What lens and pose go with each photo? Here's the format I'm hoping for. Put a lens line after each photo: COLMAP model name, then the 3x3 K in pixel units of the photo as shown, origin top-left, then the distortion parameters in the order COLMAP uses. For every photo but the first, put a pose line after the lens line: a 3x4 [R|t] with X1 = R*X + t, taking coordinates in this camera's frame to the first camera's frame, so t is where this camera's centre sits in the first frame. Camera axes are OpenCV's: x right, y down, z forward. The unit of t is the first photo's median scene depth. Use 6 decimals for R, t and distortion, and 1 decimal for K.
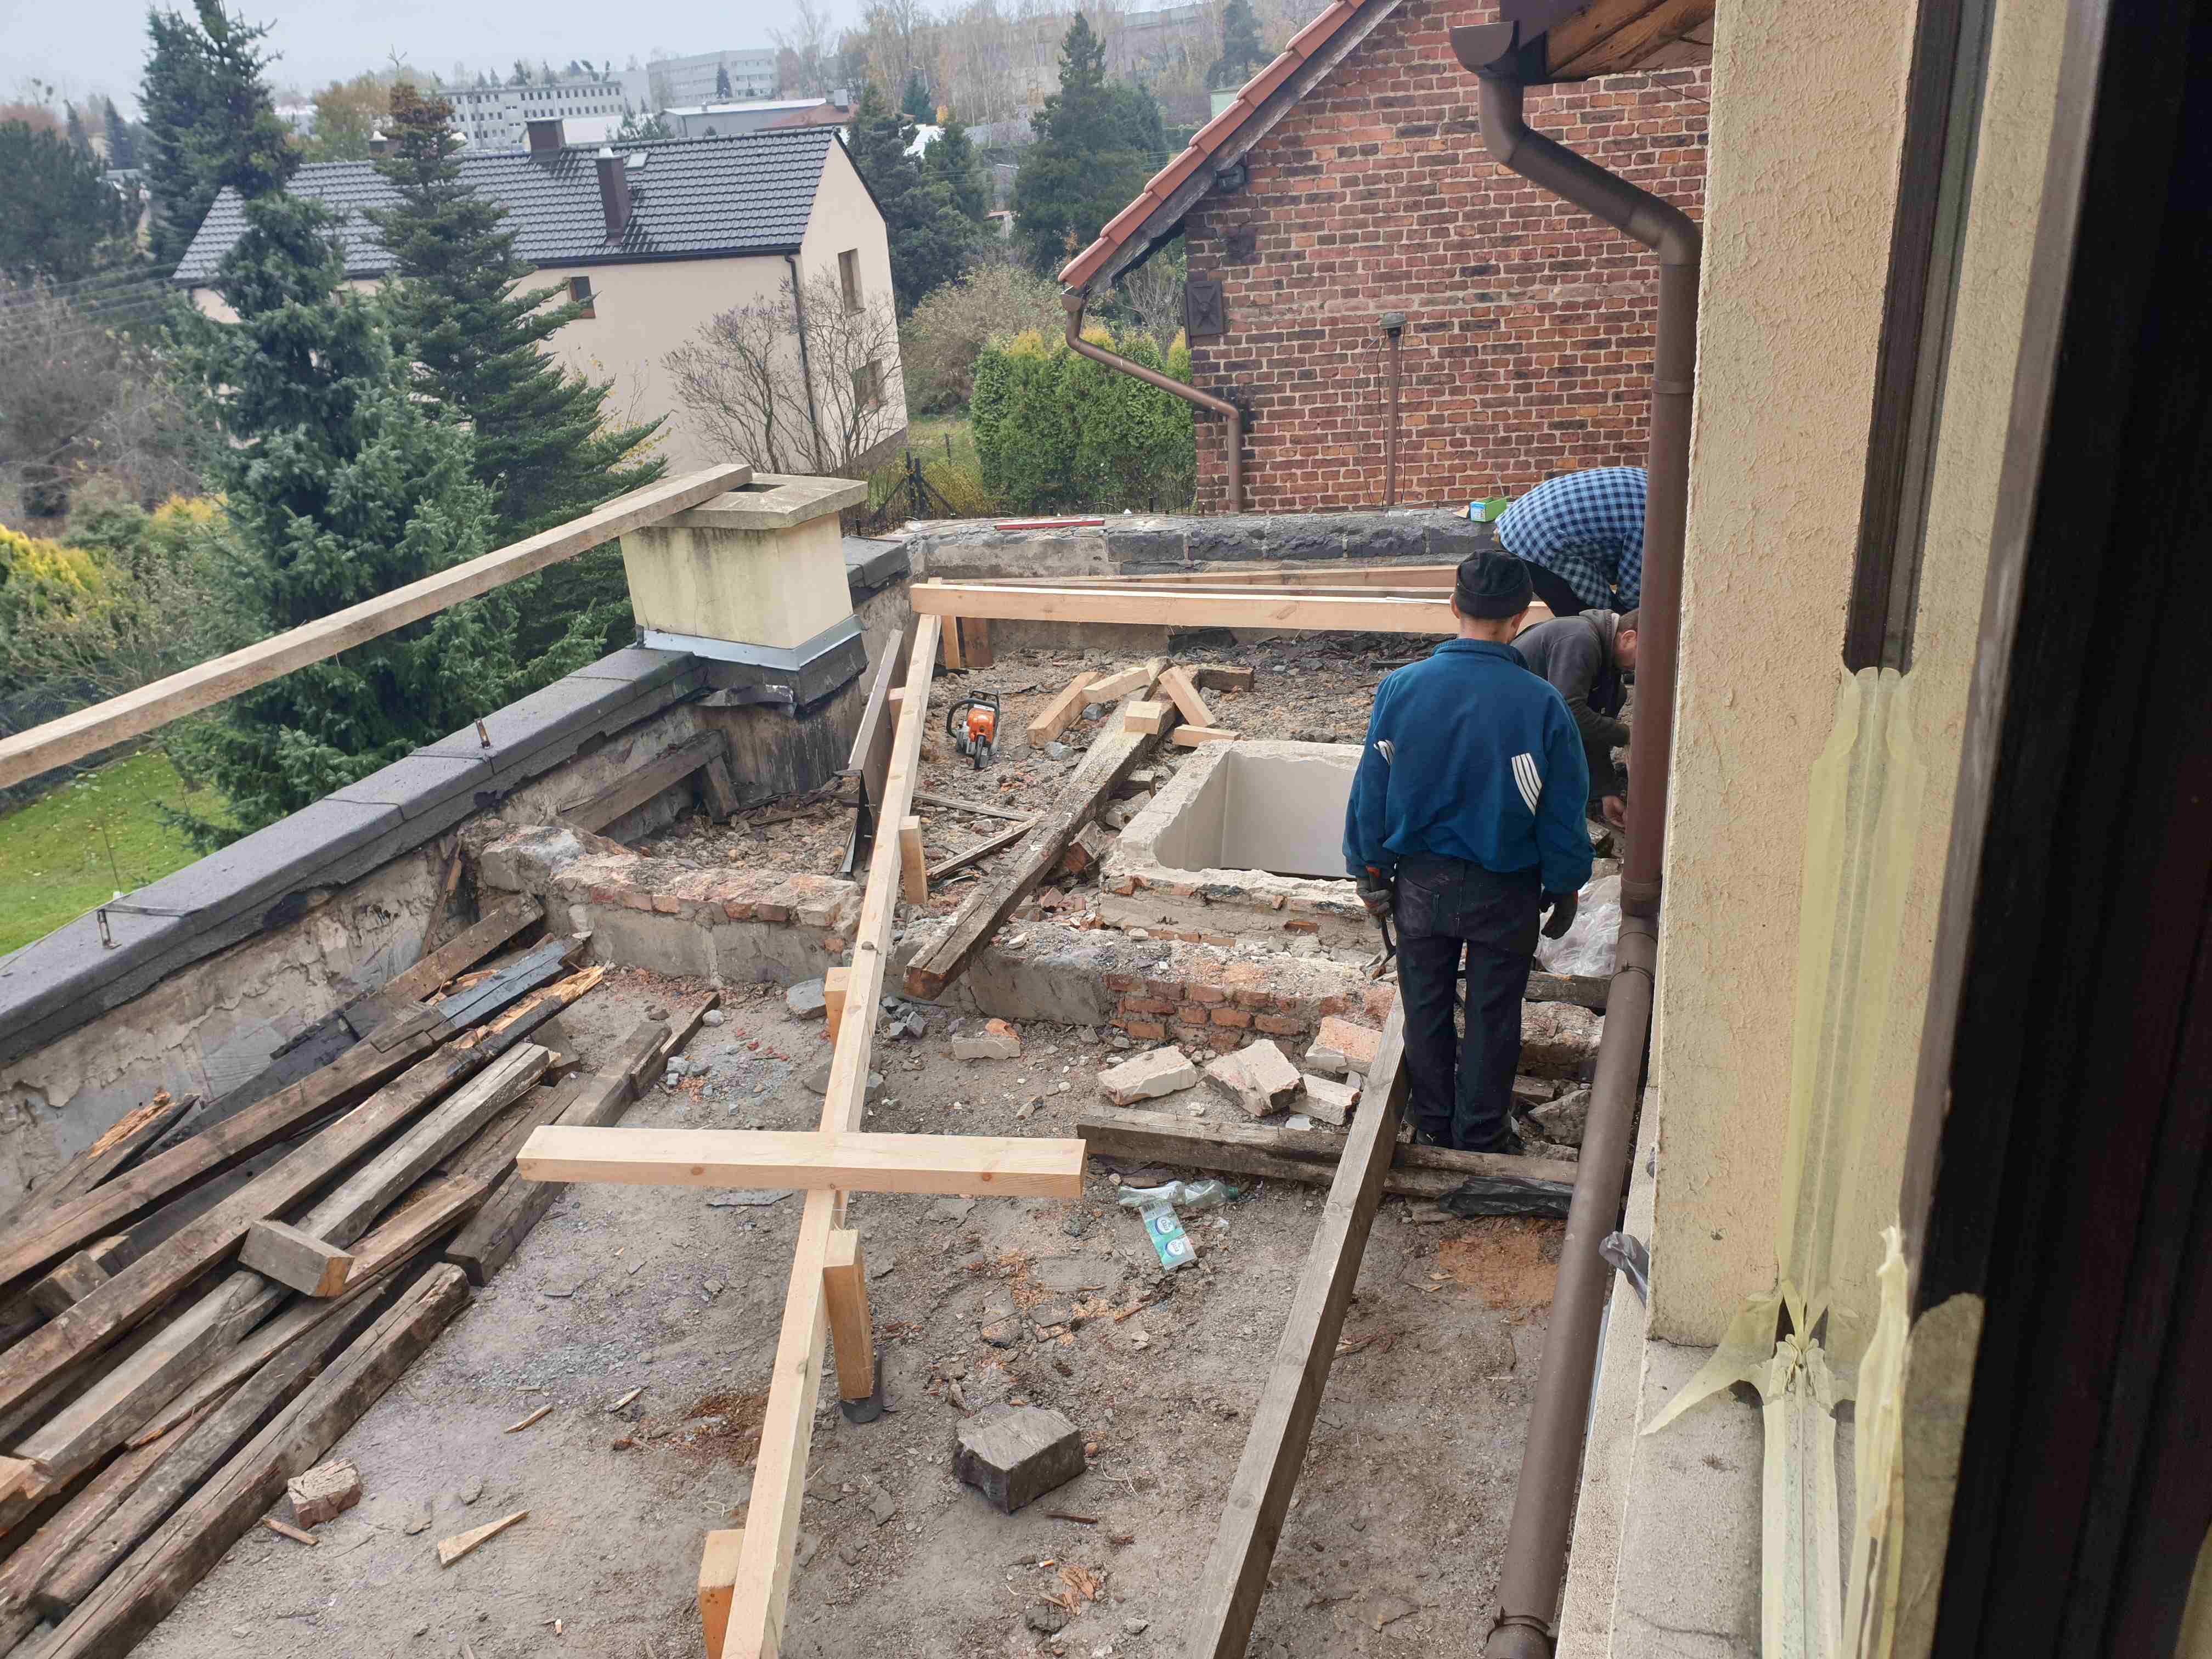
lens RADIAL K [[1750.8, 0, 1088.2], [0, 1750.8, 830.6], [0, 0, 1]] dist [0.011092, 0.017618]
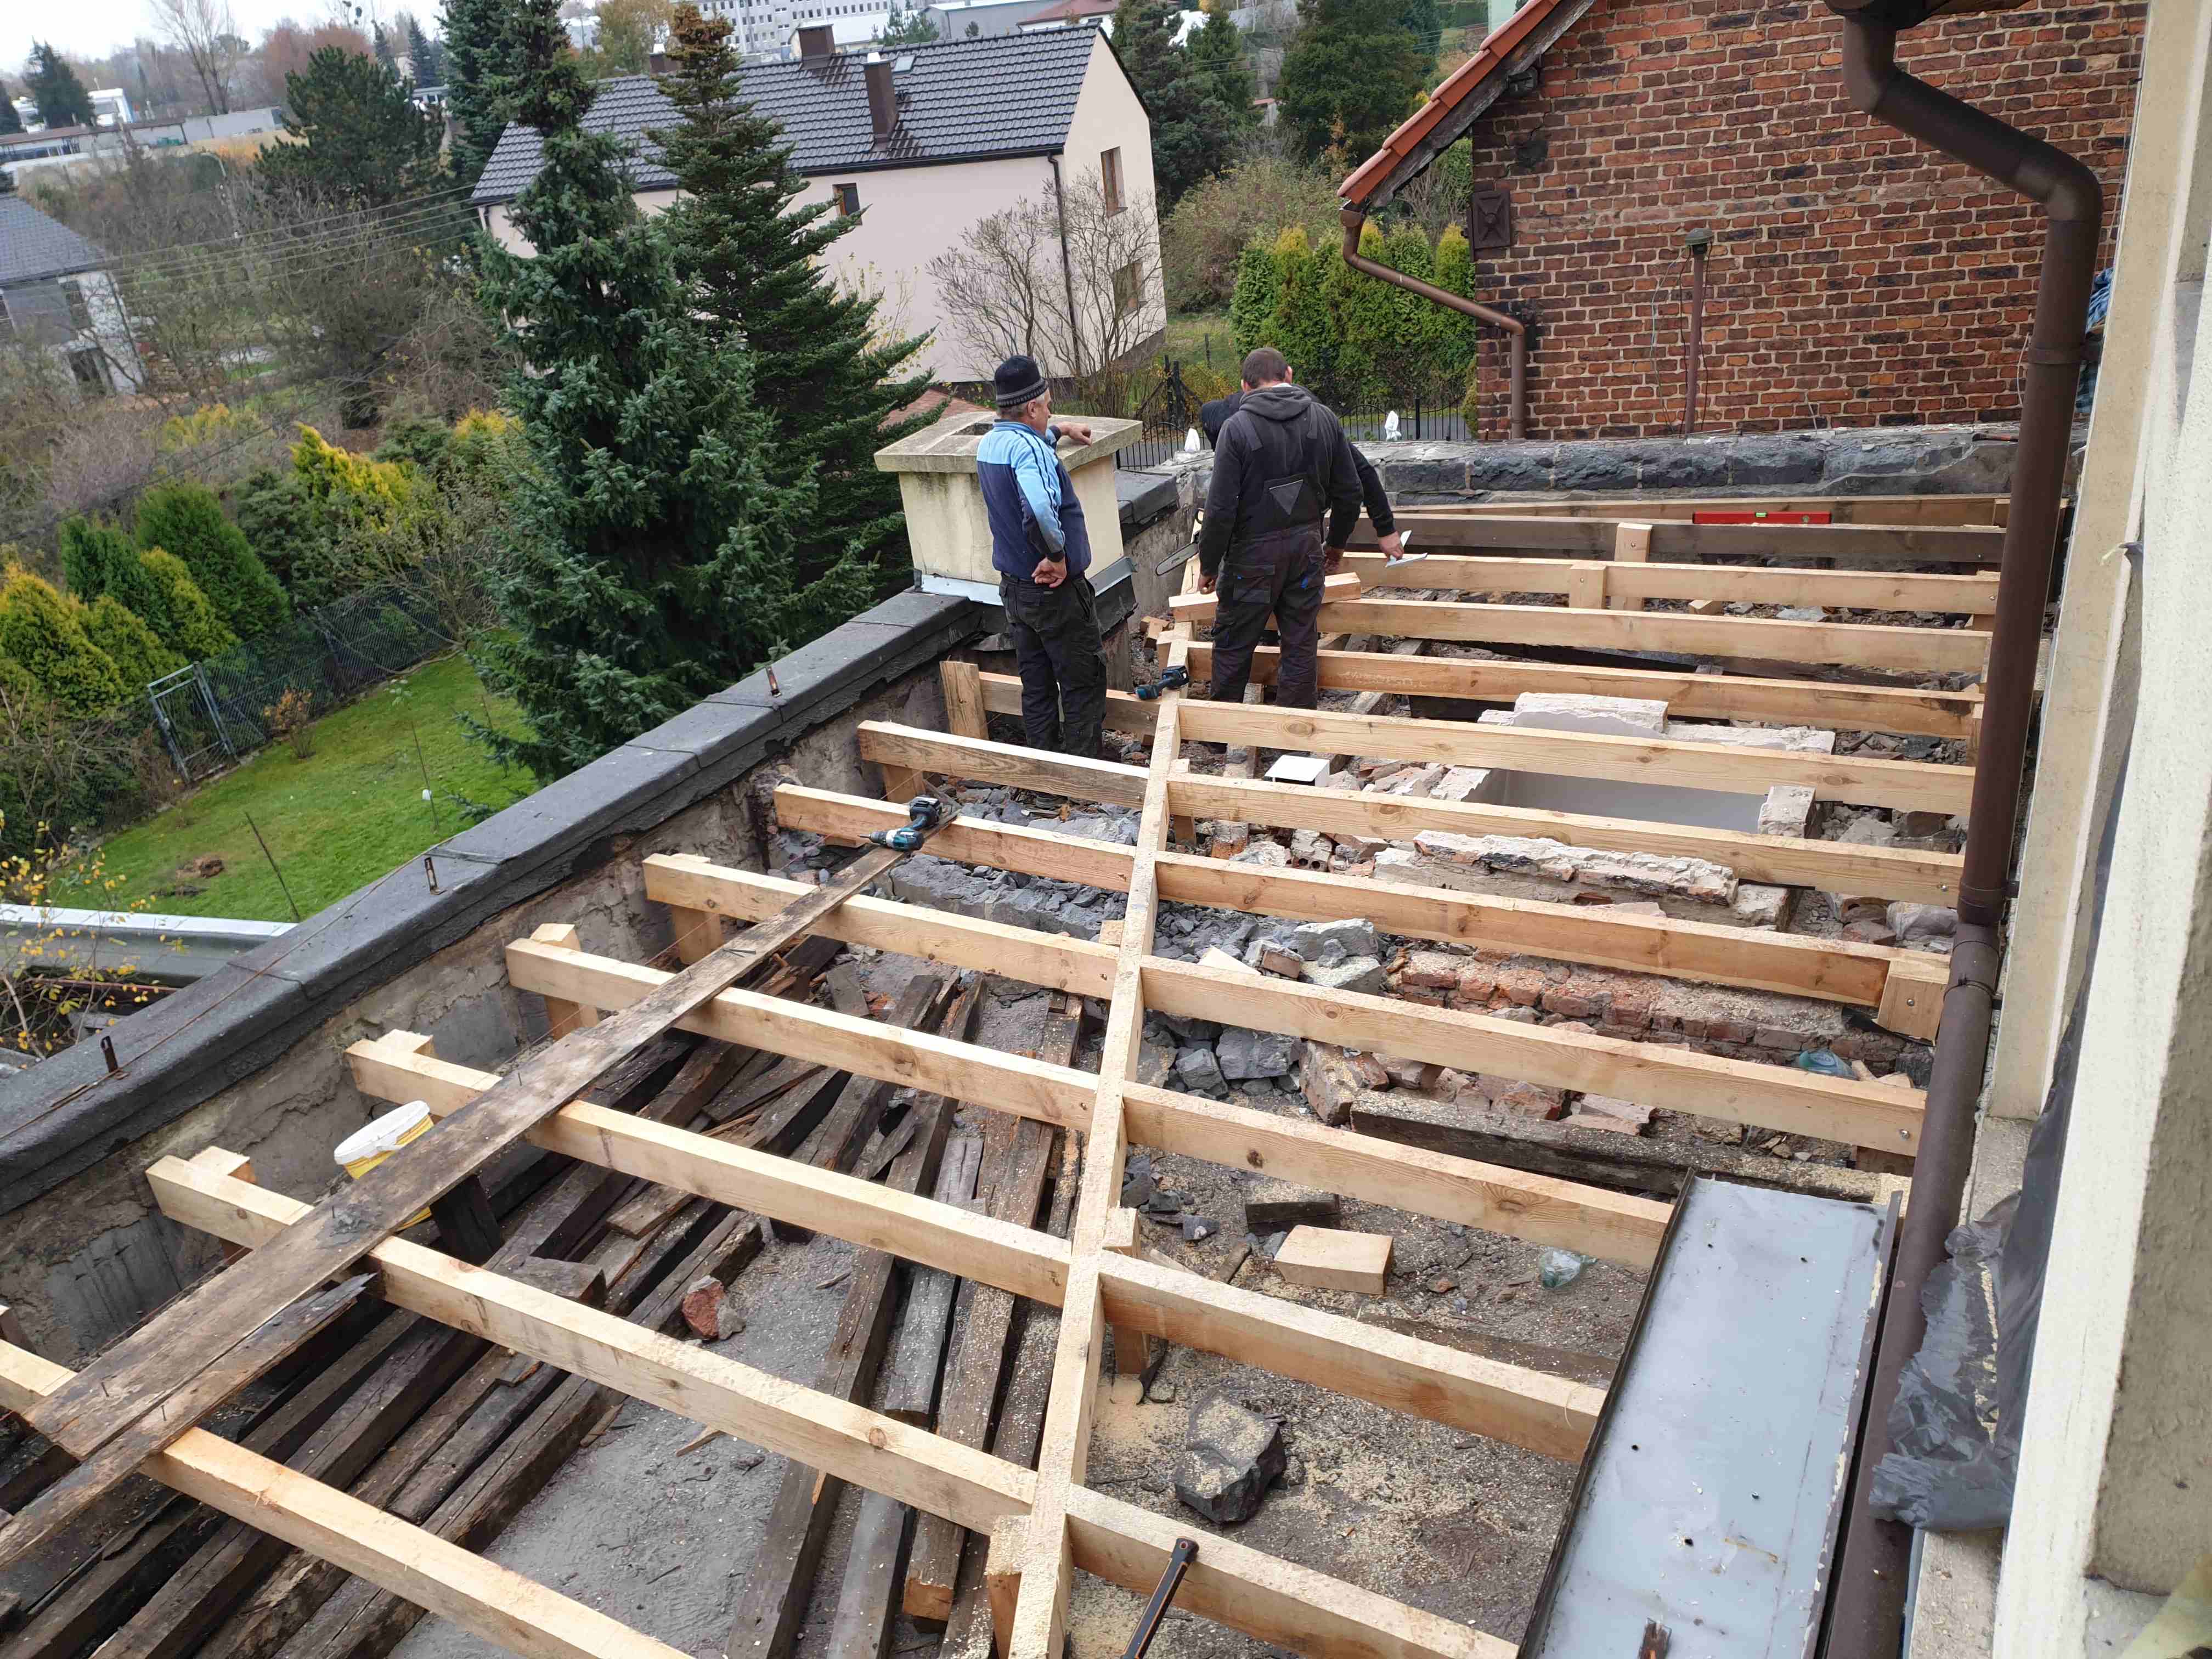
lens RADIAL K [[1750.8, 0, 1088.9], [0, 1750.8, 821.7], [0, 0, 1]] dist [0.011092, 0.017618]
pose [[0.989971, 0.023559, -0.139295, -0.009313], [-0.016268, 0.998448, 0.053254, -0.017808], [0.140334, -0.050454, 0.988818, 0.005392]]
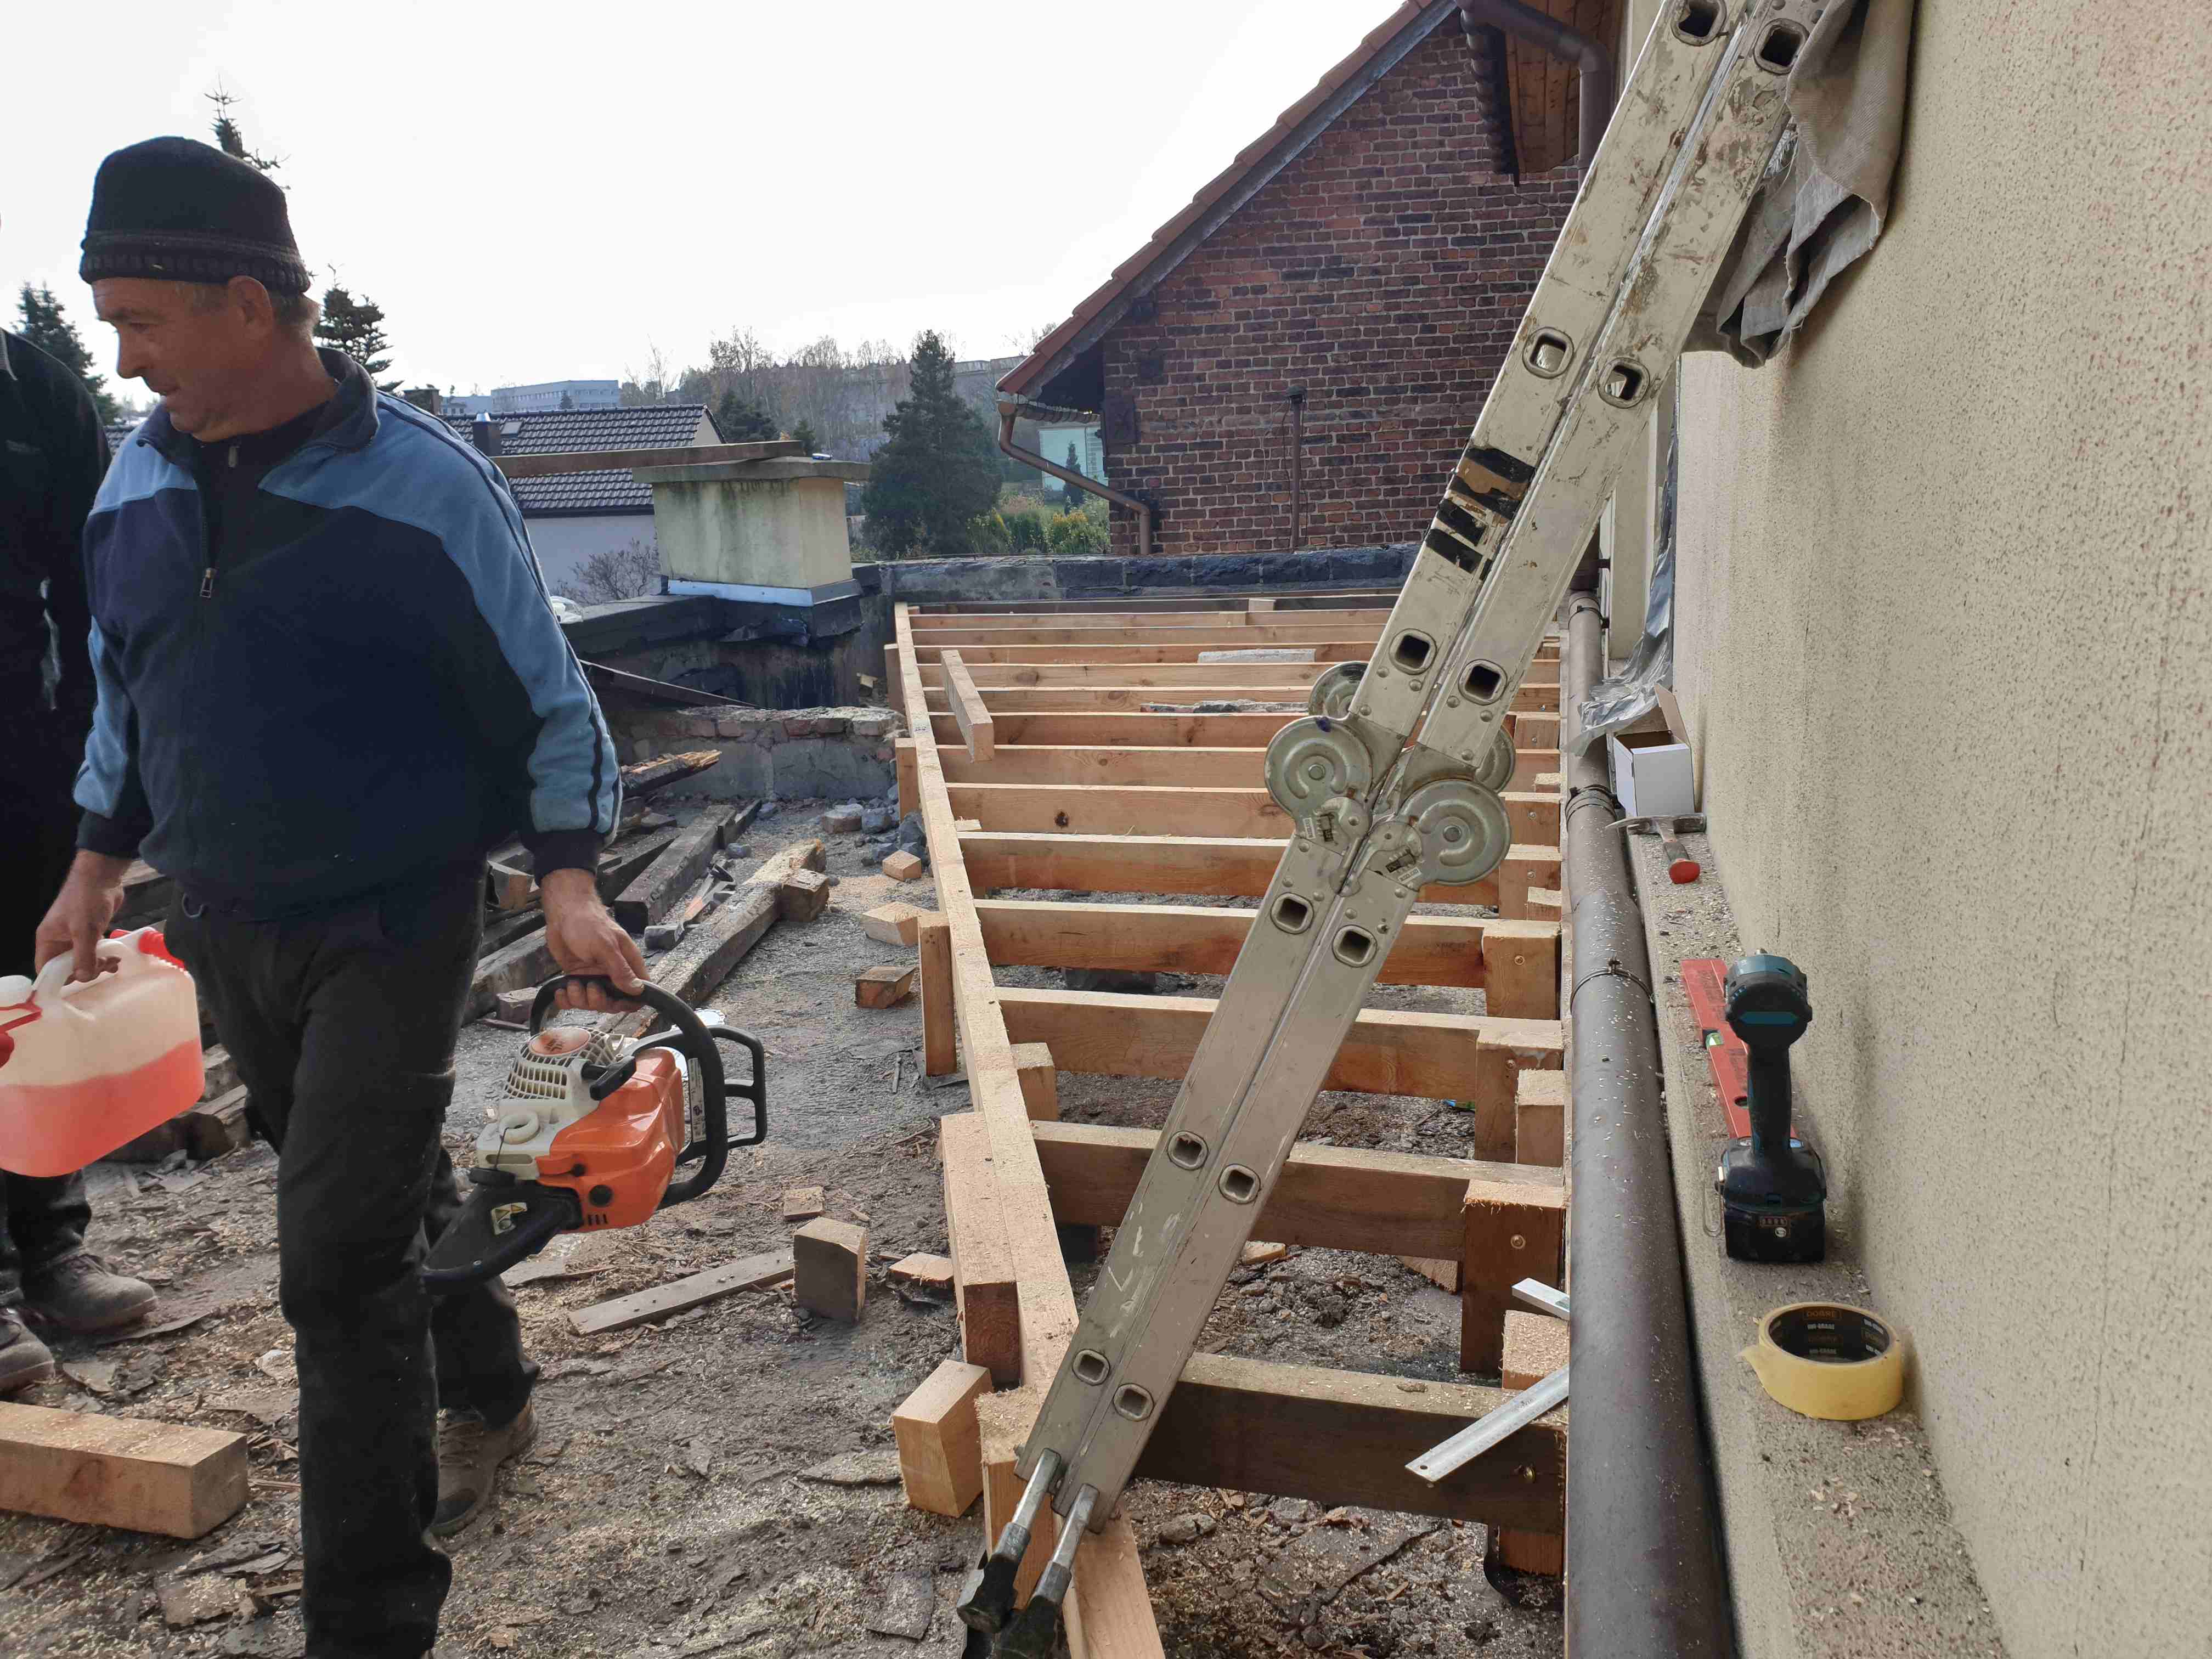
lens RADIAL K [[1750.8, 0, 1113.5], [0, 1750.8, 822.0], [0, 0, 1]] dist [0.011092, 0.017618]
pose [[0.993540, 0.007576, 0.113232, -0.066098], [0.013255, 0.983194, -0.182081, 0.172223], [-0.112709, 0.182406, 0.976742, -0.077147]]
